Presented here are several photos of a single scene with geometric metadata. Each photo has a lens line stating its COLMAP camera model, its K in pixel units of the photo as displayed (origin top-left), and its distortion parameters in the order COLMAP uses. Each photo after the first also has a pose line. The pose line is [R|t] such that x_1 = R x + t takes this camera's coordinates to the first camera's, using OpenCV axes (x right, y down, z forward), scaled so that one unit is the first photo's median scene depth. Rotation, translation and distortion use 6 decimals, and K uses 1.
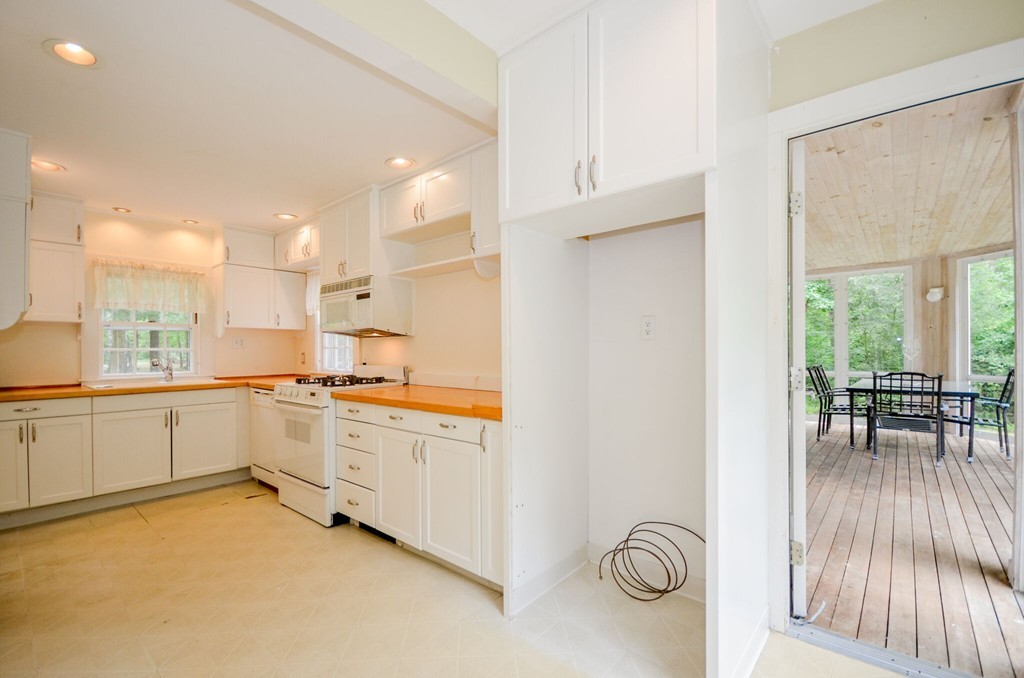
lens RADIAL K [[452.7, 0, 516.6], [0, 452.7, 348.5], [0, 0, 1]] dist [-0.010388, -0.005142]
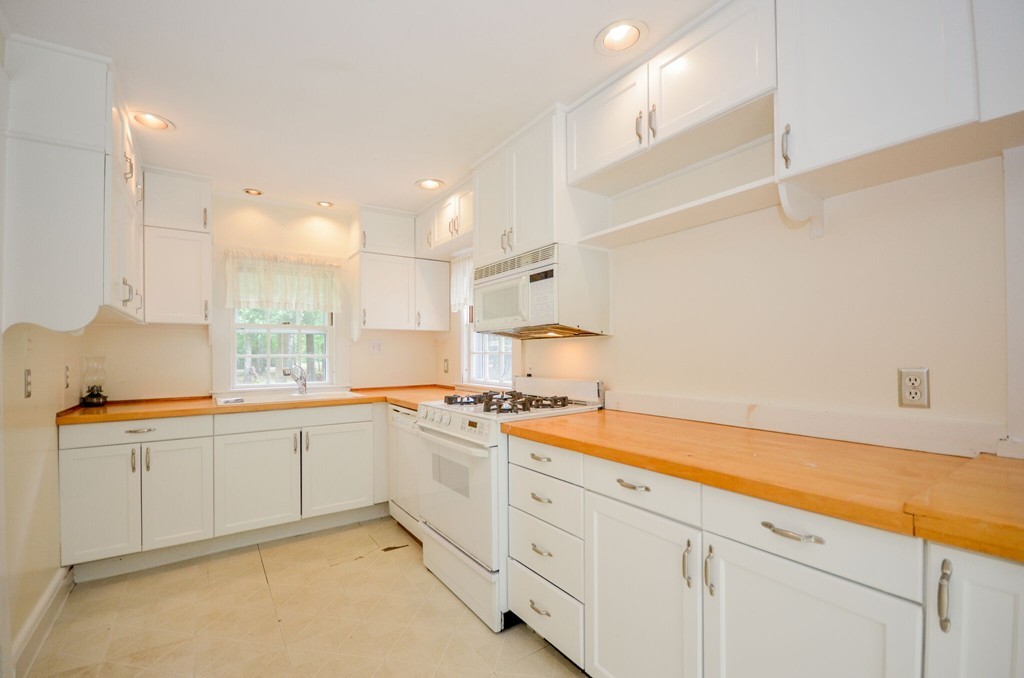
lens RADIAL K [[452.7, 0, 506.9], [0, 452.7, 346.2], [0, 0, 1]] dist [-0.010388, -0.005142]
pose [[0.961827, -0.006052, -0.273592, -0.197591], [0.002464, 0.999906, -0.013453, -0.003707], [0.273648, 0.012265, 0.961752, 0.332717]]
